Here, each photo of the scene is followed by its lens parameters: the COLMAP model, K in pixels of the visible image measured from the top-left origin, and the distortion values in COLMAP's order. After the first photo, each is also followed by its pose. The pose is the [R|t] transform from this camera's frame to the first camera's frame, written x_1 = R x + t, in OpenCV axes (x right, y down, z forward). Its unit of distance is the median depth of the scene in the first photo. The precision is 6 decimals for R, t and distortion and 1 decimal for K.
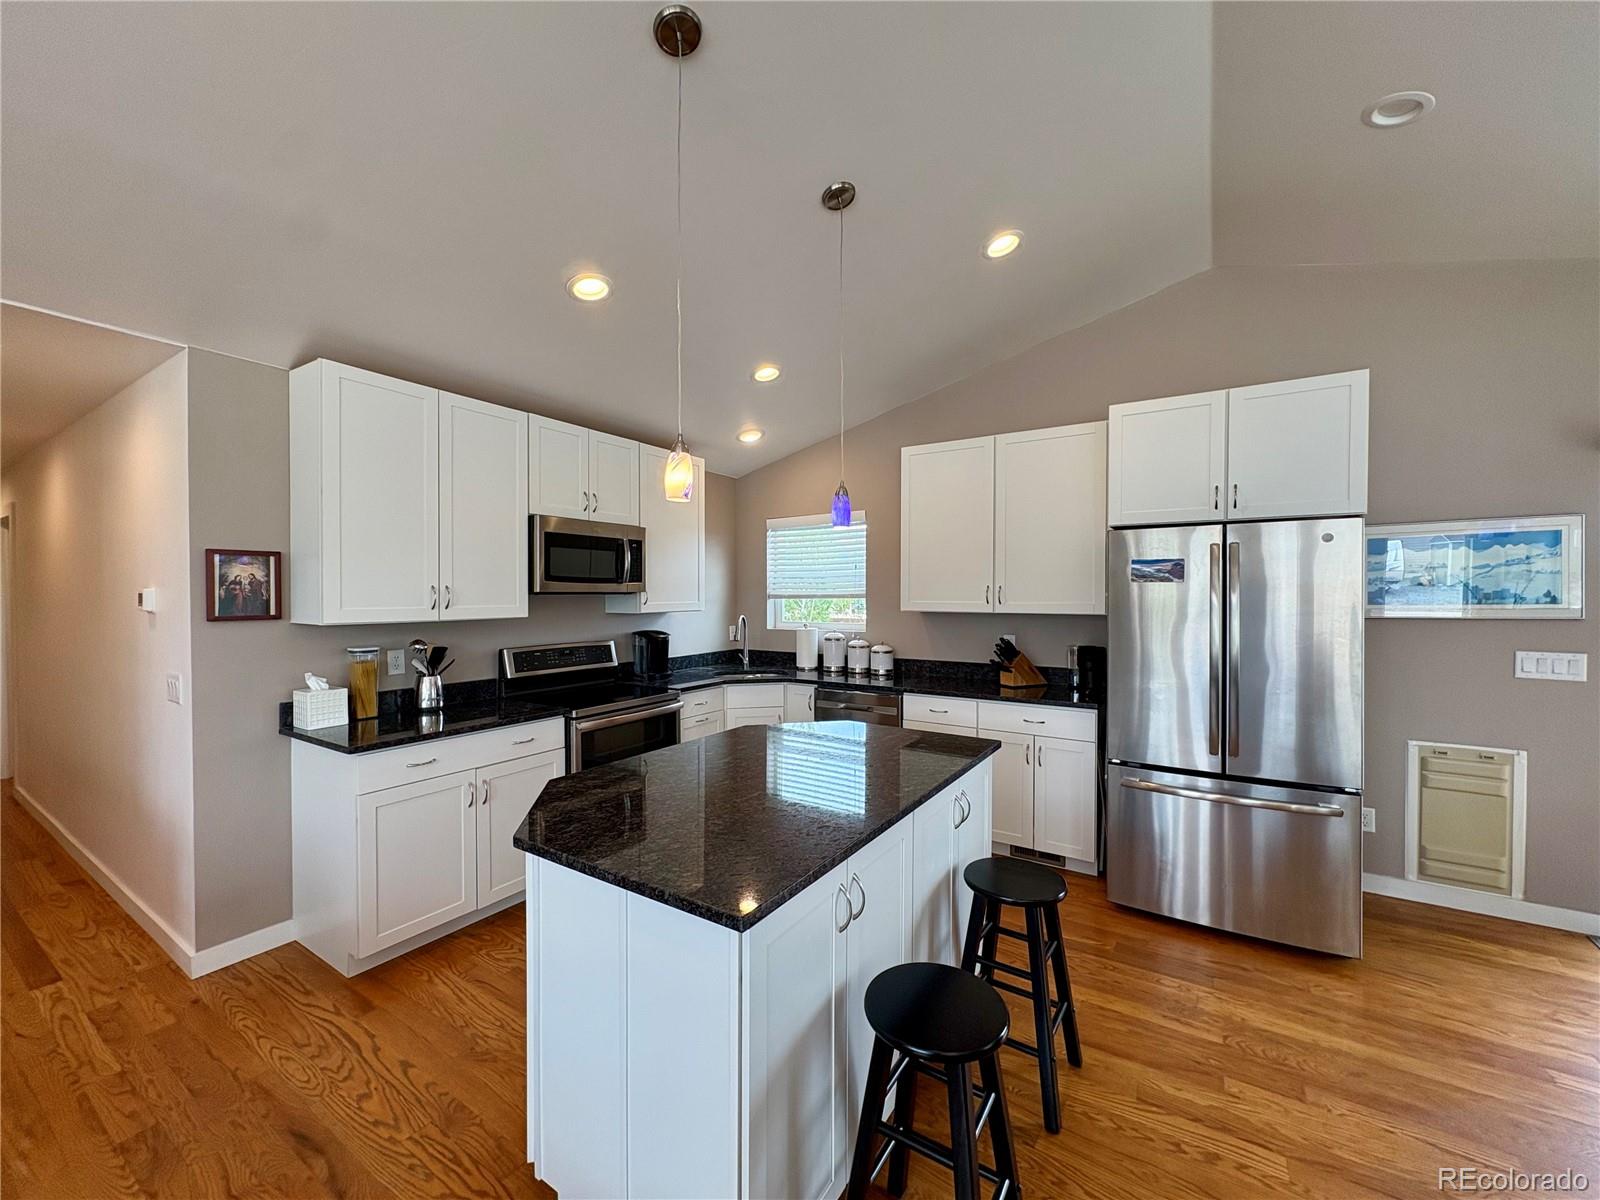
lens RADIAL K [[636.7, 0, 797.3], [0, 636.7, 601.4], [0, 0, 1]] dist [-0.004290, 0.001407]
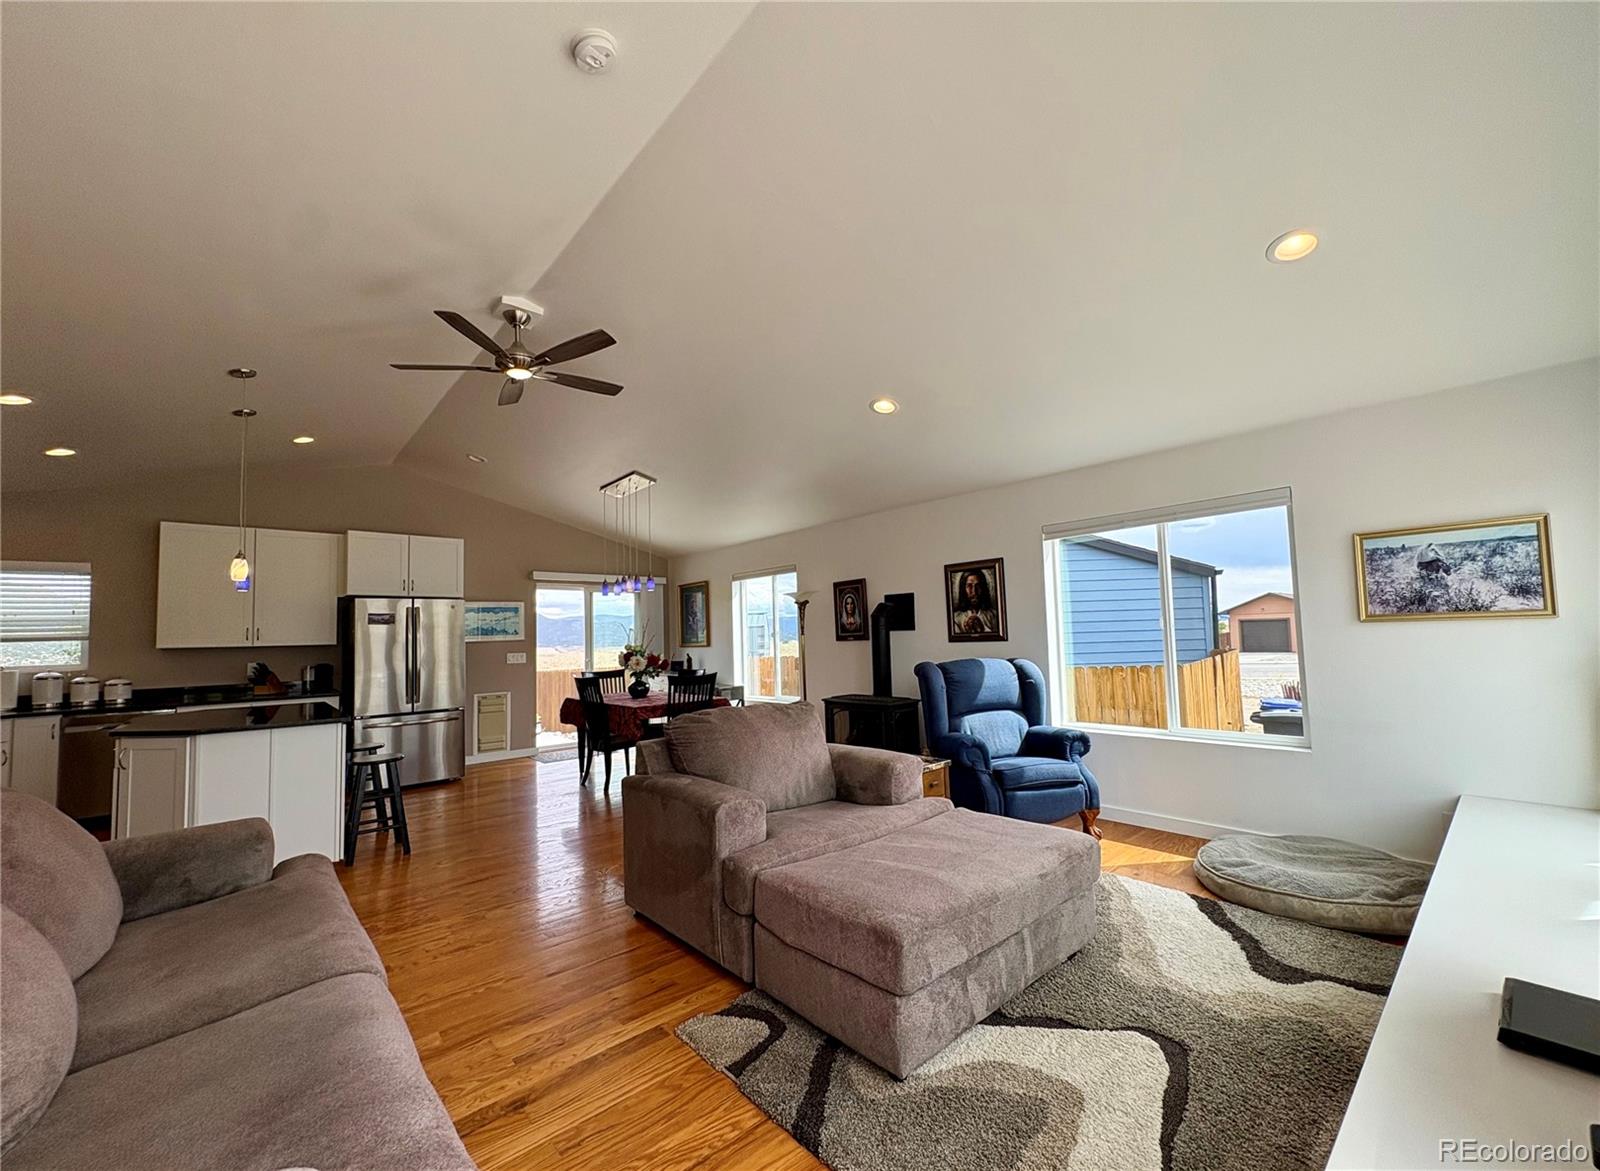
lens RADIAL K [[636.7, 0, 800.7], [0, 636.7, 597.2], [0, 0, 1]] dist [-0.004290, 0.001407]
pose [[0.270819, 0.054324, 0.961096, -0.897677], [0.039613, 0.996932, -0.067511, 0.063160], [-0.961815, 0.056355, 0.267837, -0.737418]]
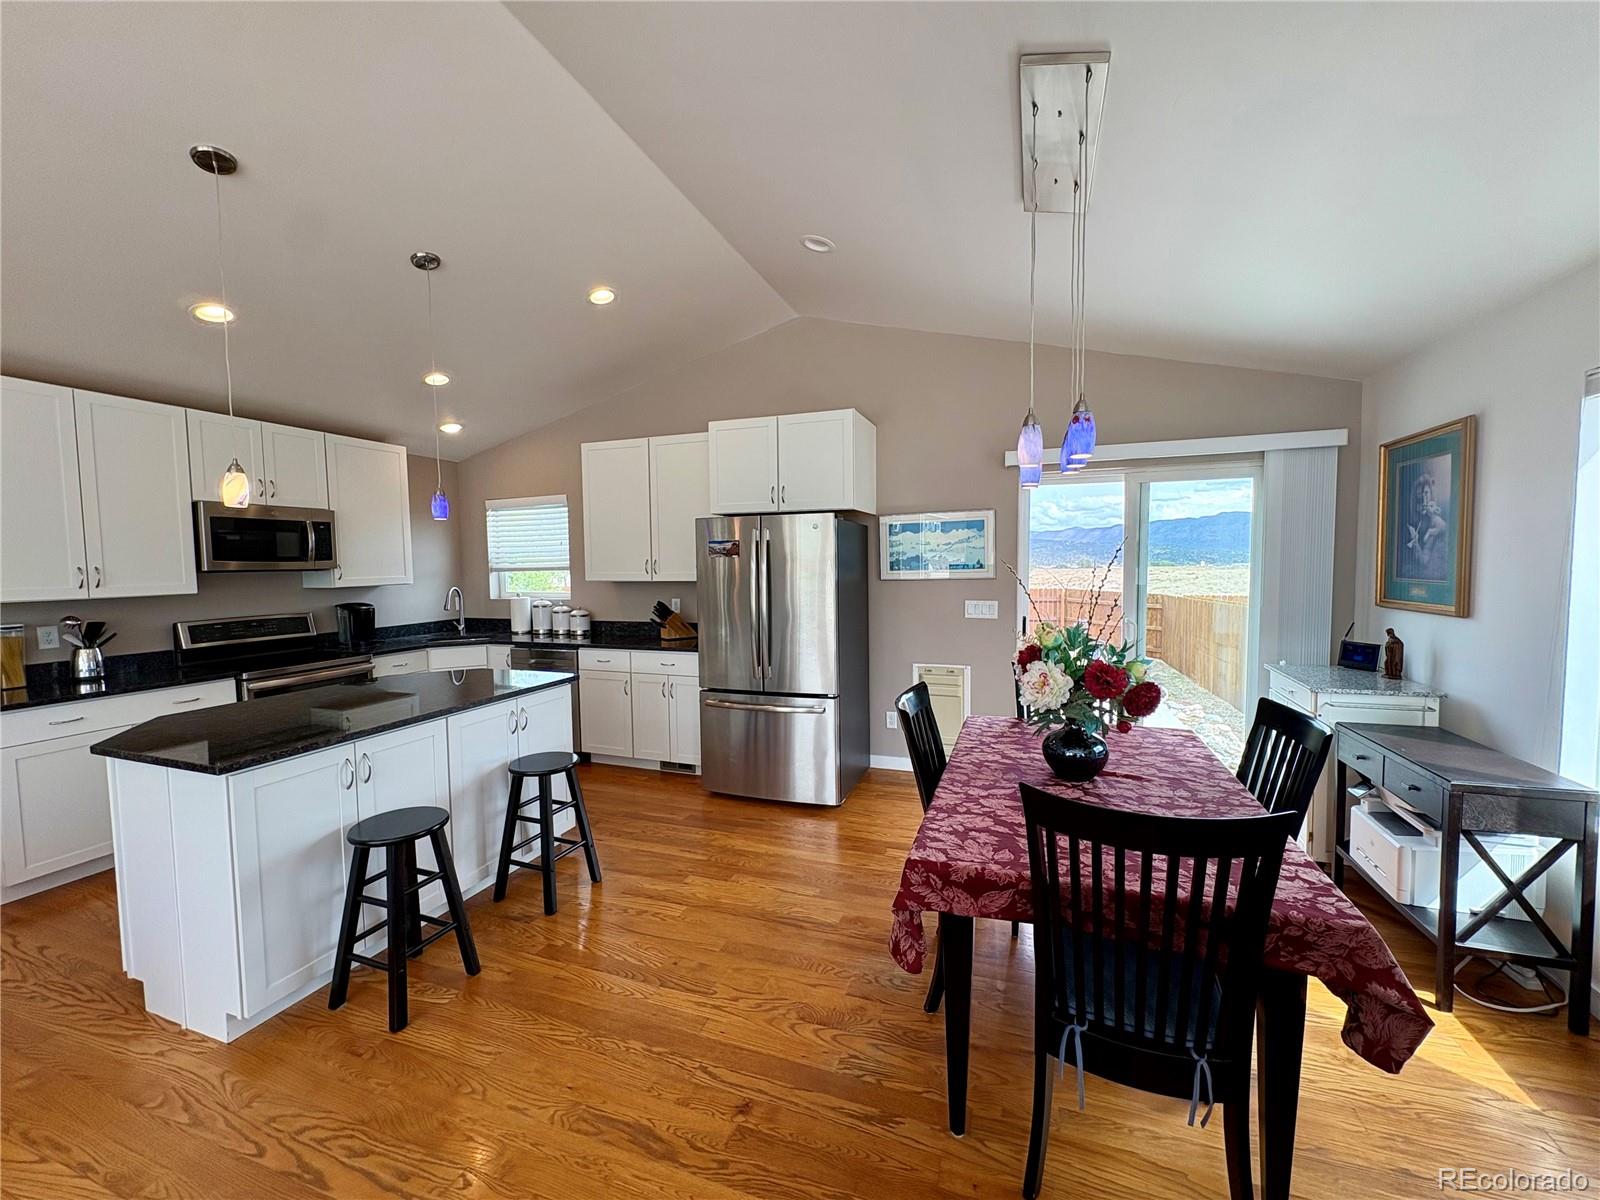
lens RADIAL K [[636.7, 0, 799.5], [0, 636.7, 602.8], [0, 0, 1]] dist [-0.004290, 0.001407]
pose [[0.973375, -0.027355, 0.227582, 0.352067], [0.015565, 0.998450, 0.053439, -0.001899], [-0.228691, -0.048474, 0.972291, -0.327735]]
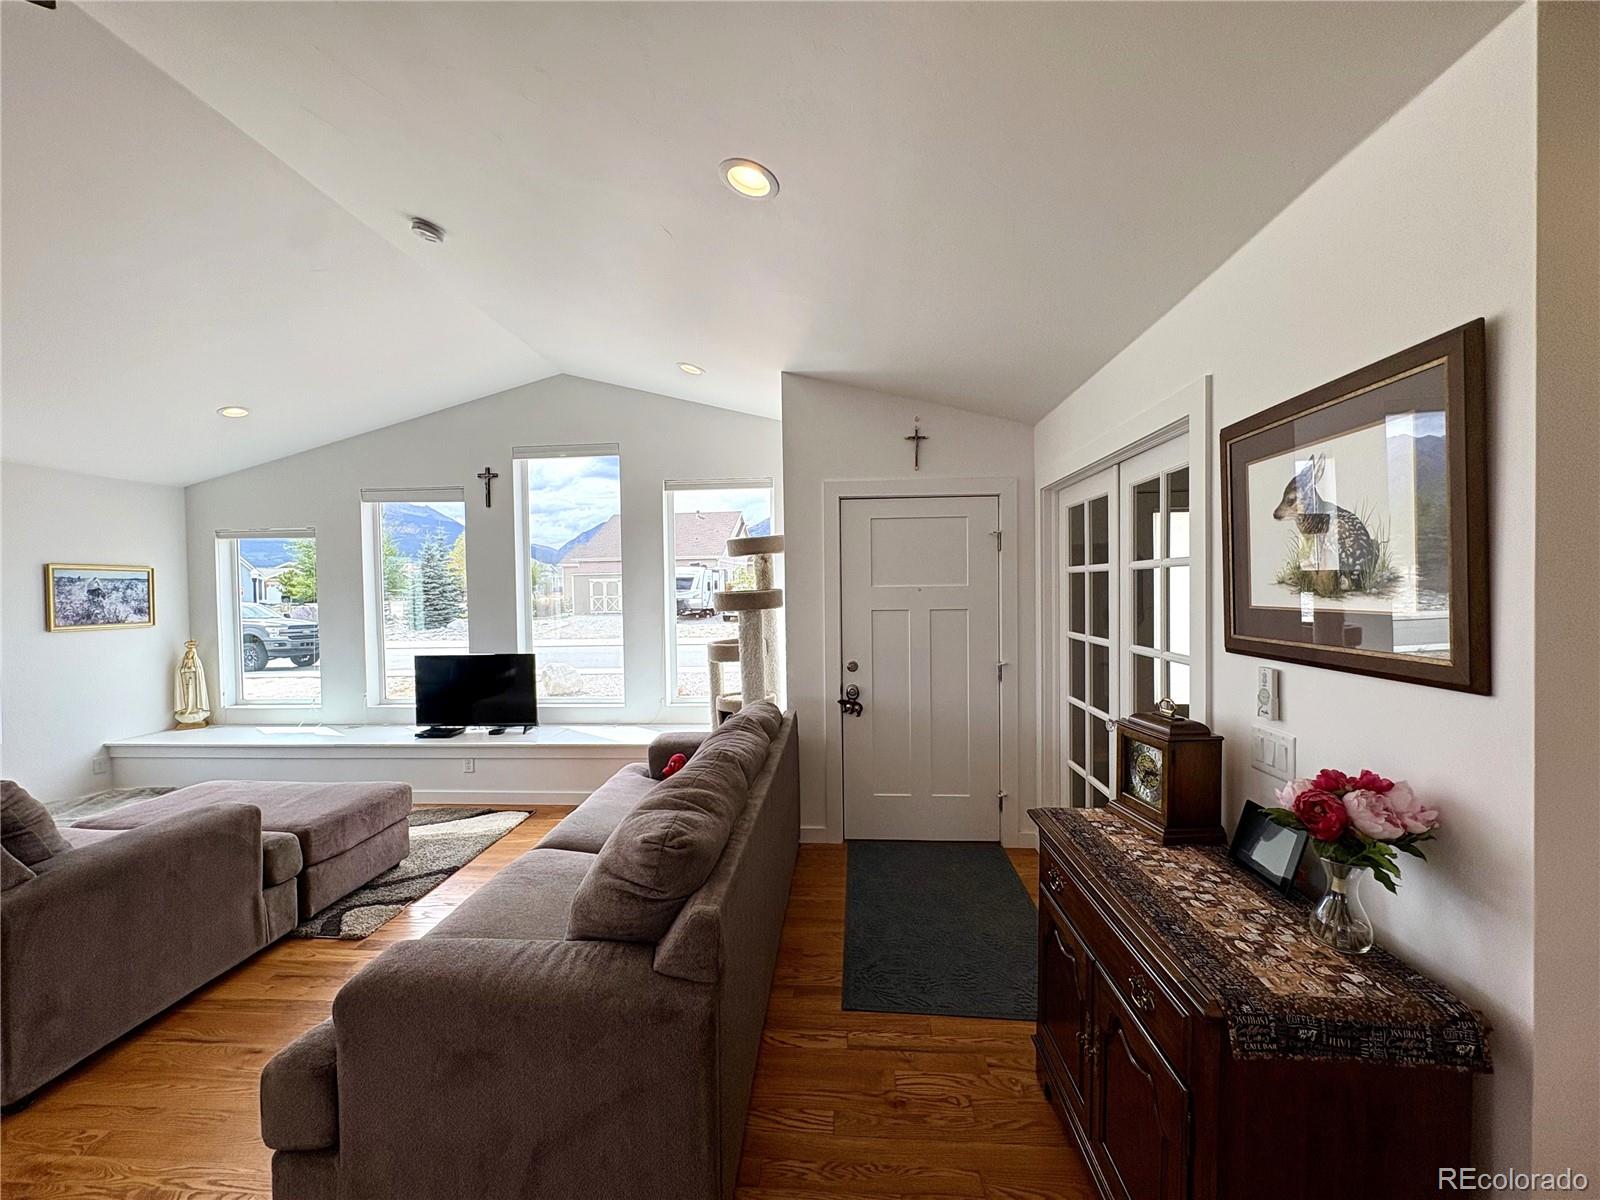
lens RADIAL K [[636.7, 0, 802.5], [0, 636.7, 602.3], [0, 0, 1]] dist [-0.004290, 0.001407]
pose [[-0.870820, 0.024704, -0.490981, -0.397414], [0.009368, 0.999389, 0.033668, -0.021762], [0.491513, 0.024719, -0.870520, 0.591078]]
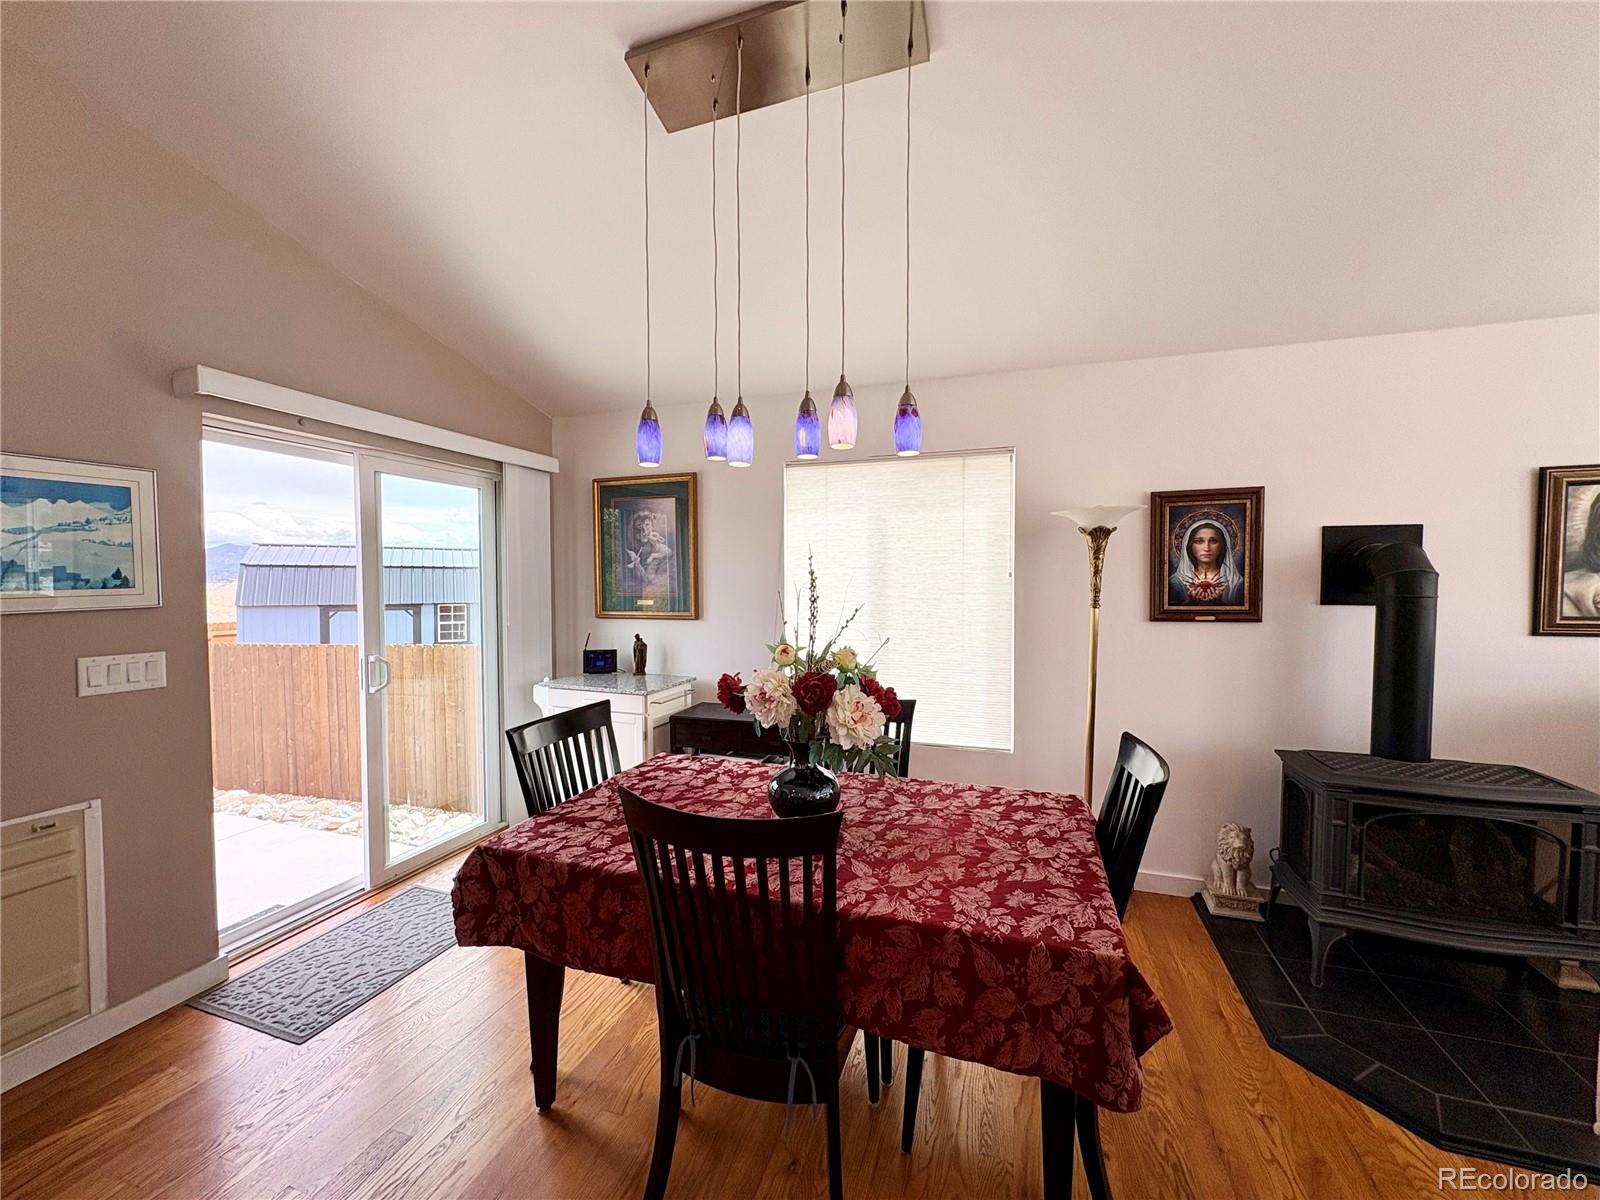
lens RADIAL K [[636.7, 0, 802.3], [0, 636.7, 598.4], [0, 0, 1]] dist [-0.004290, 0.001407]
pose [[-0.246458, -0.029607, 0.968701, 0.243518], [0.014003, 0.999320, 0.034105, 0.001534], [-0.969052, 0.021970, -0.245876, 0.356168]]
